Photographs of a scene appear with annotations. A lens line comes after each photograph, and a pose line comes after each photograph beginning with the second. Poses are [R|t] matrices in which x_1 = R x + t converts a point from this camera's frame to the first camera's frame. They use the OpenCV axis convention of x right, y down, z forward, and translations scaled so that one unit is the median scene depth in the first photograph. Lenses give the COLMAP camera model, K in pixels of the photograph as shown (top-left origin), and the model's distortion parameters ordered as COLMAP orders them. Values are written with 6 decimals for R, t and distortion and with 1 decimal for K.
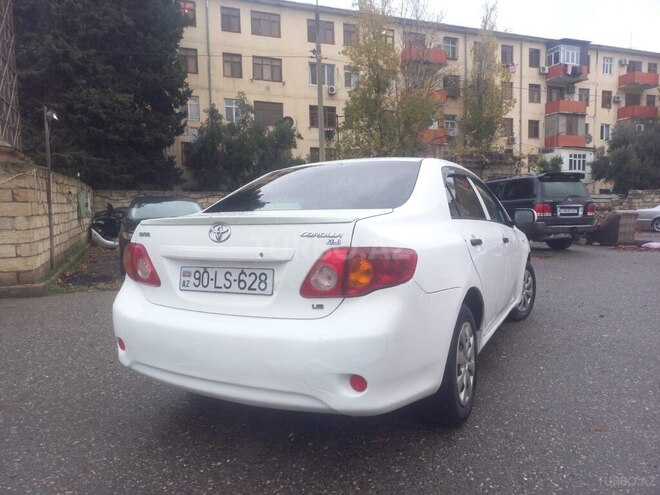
lens RADIAL K [[472.4, 0, 327.8], [0, 472.4, 248.3], [0, 0, 1]] dist [0.040119, 0.004672]
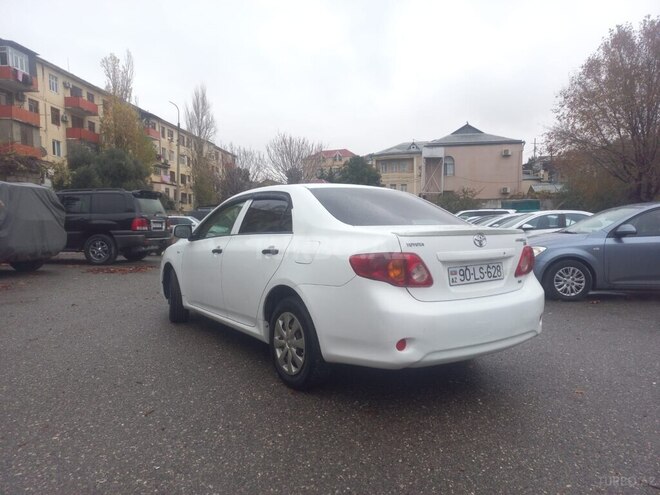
lens RADIAL K [[470.7, 0, 328.7], [0, 470.7, 249.6], [0, 0, 1]] dist [0.046424, 0.003306]
pose [[0.440491, -0.031721, 0.897197, -0.220514], [0.055501, 0.998426, 0.008052, -0.005375], [-0.896040, 0.046248, 0.441558, 0.100157]]
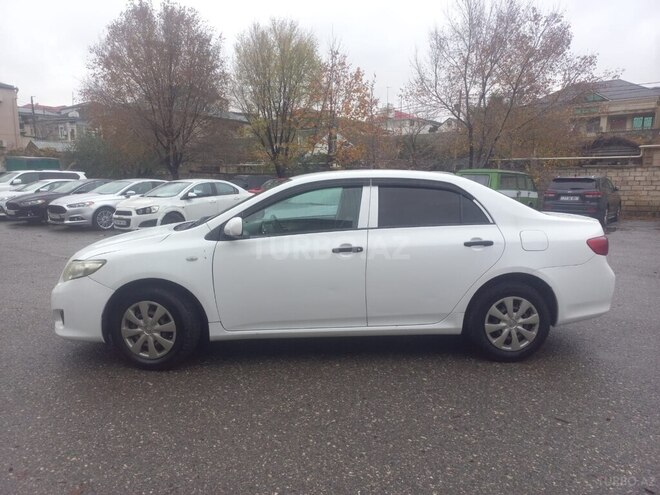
lens RADIAL K [[472.4, 0, 327.8], [0, 472.4, 248.3], [0, 0, 1]] dist [0.040119, 0.004672]
pose [[-0.549776, -0.098400, 0.829496, -0.183992], [0.059172, 0.985955, 0.156178, -0.039663], [-0.833214, 0.134946, -0.536232, 0.390037]]
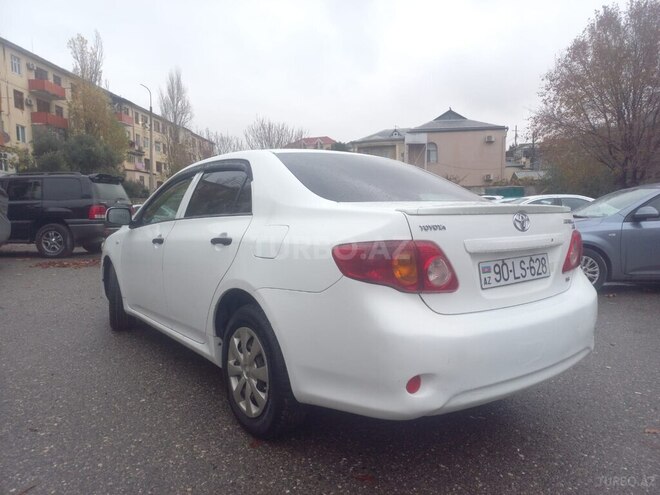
lens RADIAL K [[472.4, 0, 327.8], [0, 472.4, 248.3], [0, 0, 1]] dist [0.040119, 0.004672]
pose [[0.407409, -0.053716, 0.911665, -0.167040], [0.063547, 0.997516, 0.030376, -0.004308], [-0.911032, 0.045559, 0.409811, 0.123913]]
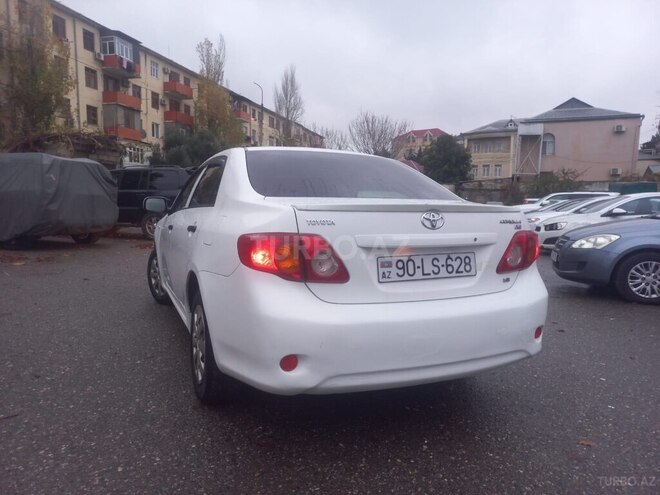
lens RADIAL K [[471.9, 0, 330.0], [0, 471.9, 247.5], [0, 0, 1]] dist [0.041786, -0.007302]
pose [[0.601285, -0.042984, 0.797878, -0.150464], [0.026981, 0.999075, 0.033490, -0.001797], [-0.798579, 0.001391, 0.601889, 0.072805]]
